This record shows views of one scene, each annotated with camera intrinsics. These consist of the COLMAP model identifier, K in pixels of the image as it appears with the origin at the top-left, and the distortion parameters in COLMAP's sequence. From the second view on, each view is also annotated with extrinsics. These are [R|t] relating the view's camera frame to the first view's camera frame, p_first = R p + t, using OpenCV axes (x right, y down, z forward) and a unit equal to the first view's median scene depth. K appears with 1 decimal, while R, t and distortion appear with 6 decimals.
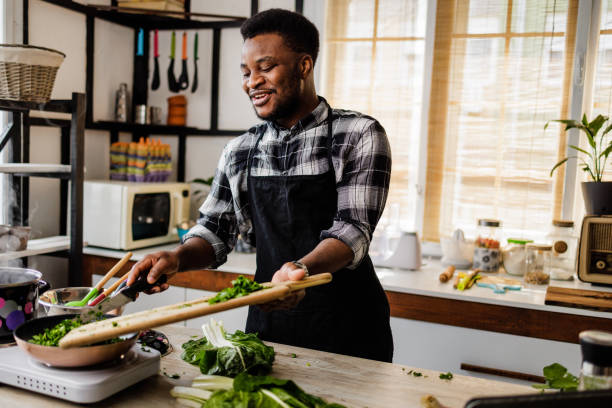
lens RADIAL K [[660.5, 0, 284.5], [0, 660.5, 207.3], [0, 0, 1]] dist [0.018145, 0.009156]
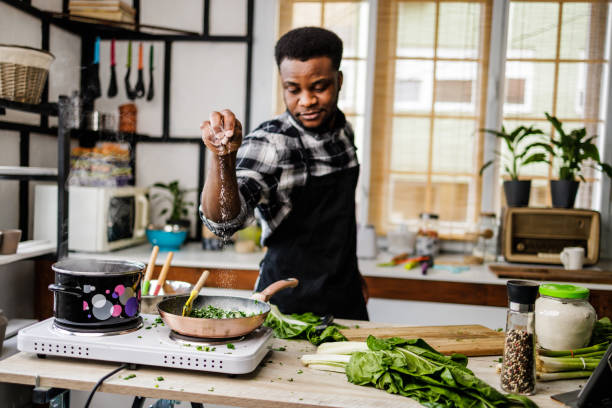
lens RADIAL K [[614.3, 0, 305.2], [0, 614.3, 201.3], [0, 0, 1]] dist [0.016995, 0.009399]
pose [[0.963264, -0.018047, 0.267949, -0.183465], [0.025592, 0.999368, -0.024690, 0.017279], [-0.267334, 0.030640, 0.963117, 0.002235]]
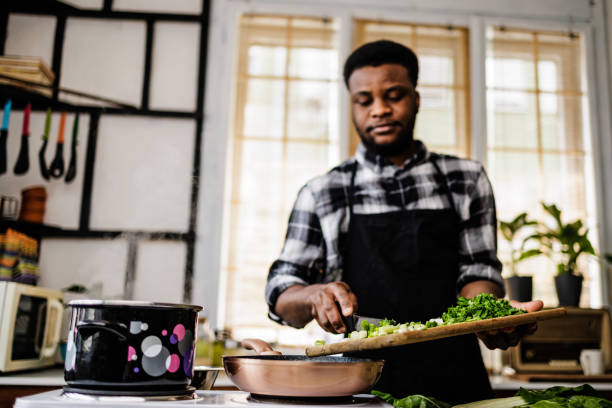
lens RADIAL K [[701.6, 0, 343.6], [0, 701.6, 180.2], [0, 0, 1]] dist [-0.004352, 0.028435]
pose [[0.872709, 0.080628, 0.481536, -0.290207], [0.060815, 0.960638, -0.271065, 0.090275], [-0.484438, 0.265845, 0.833455, 0.123049]]
